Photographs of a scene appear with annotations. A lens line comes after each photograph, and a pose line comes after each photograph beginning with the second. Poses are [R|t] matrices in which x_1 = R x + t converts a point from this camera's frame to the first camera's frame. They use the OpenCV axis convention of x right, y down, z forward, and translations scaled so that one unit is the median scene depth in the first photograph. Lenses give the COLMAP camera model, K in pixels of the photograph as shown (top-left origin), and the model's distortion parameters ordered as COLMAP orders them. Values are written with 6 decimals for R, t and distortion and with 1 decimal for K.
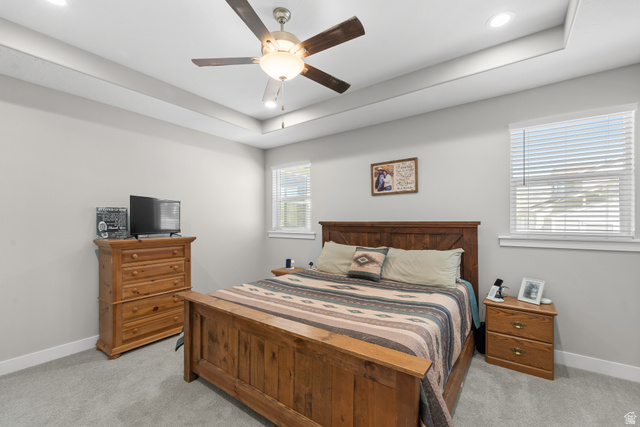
lens RADIAL K [[266.5, 0, 320.2], [0, 266.5, 219.1], [0, 0, 1]] dist [-0.000888, 0.000411]
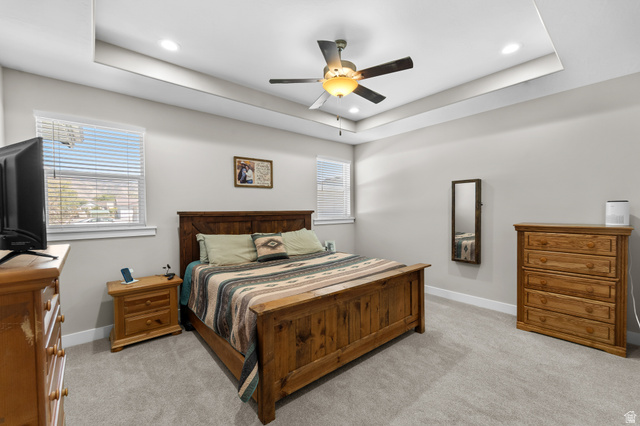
lens RADIAL K [[270.2, 0, 317.1], [0, 270.2, 211.9], [0, 0, 1]] dist [-0.000148, -0.000148]
pose [[0.237669, -0.005346, 0.971331, -0.921718], [0.001263, 0.999986, 0.005195, 0.007984], [-0.971345, -0.000008, 0.237673, 0.523724]]
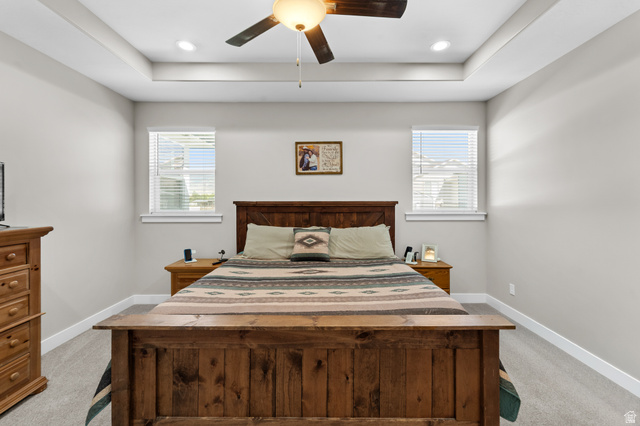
lens RADIAL K [[270.2, 0, 318.5], [0, 270.2, 198.4], [0, 0, 1]] dist [-0.000148, -0.000148]
pose [[0.811535, 0.007190, 0.584259, -0.379214], [-0.004670, 0.999972, -0.005818, 0.004558], [-0.584285, 0.001993, 0.811546, 0.186722]]
